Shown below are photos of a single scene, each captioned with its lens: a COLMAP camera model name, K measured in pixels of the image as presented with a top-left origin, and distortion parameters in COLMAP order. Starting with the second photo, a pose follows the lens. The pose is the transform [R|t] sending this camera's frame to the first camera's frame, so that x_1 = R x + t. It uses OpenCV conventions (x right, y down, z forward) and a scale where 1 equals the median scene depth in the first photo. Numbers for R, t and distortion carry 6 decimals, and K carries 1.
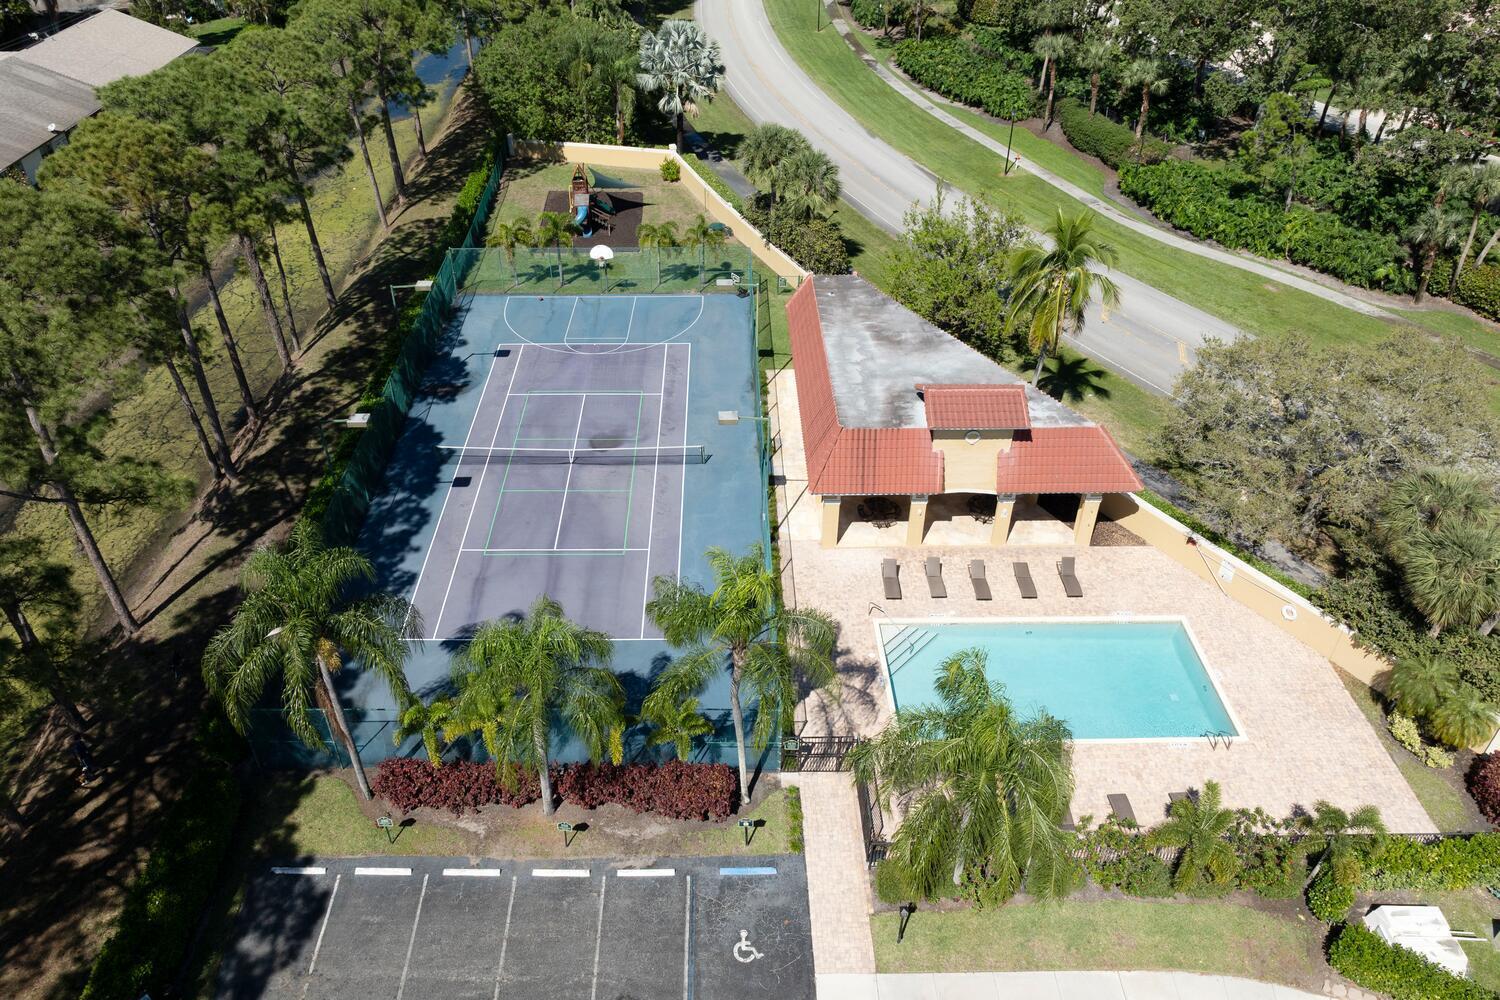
lens RADIAL K [[1068.8, 0, 750.0], [0, 1068.8, 500.0], [0, 0, 1]] dist [-0.028007, -0.004679]
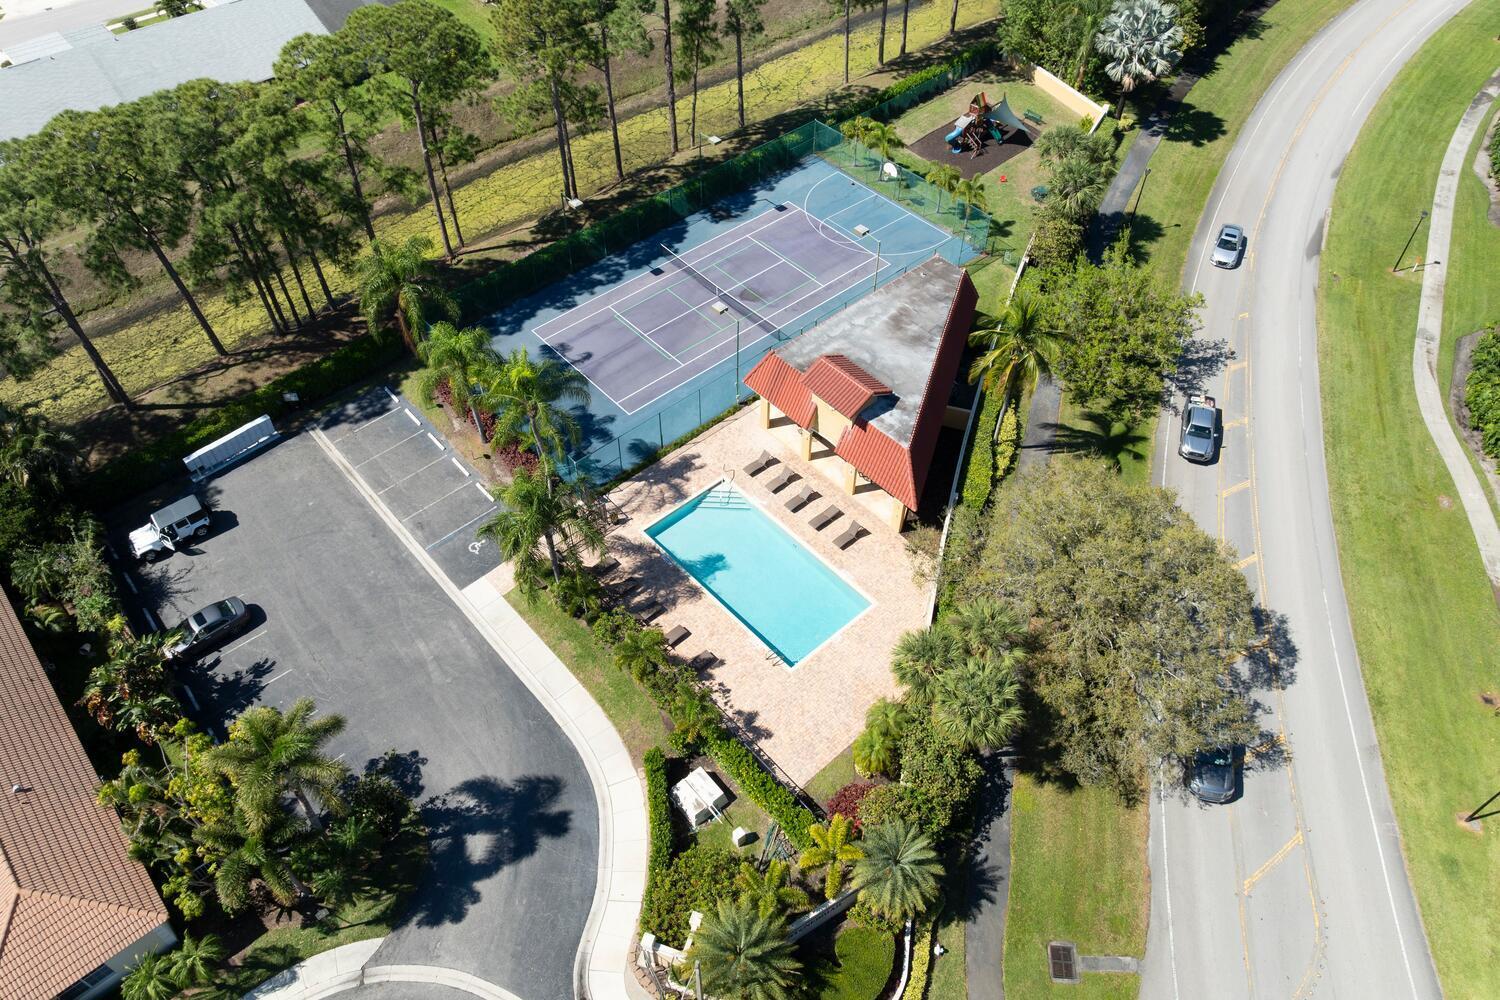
lens RADIAL K [[1068.8, 0, 750.0], [0, 1068.8, 500.0], [0, 0, 1]] dist [-0.028007, -0.004679]
pose [[0.658145, 0.564820, -0.497818, 0.860476], [-0.463349, 0.825023, 0.323489, -0.342120], [0.593425, 0.017761, 0.804694, -0.163767]]
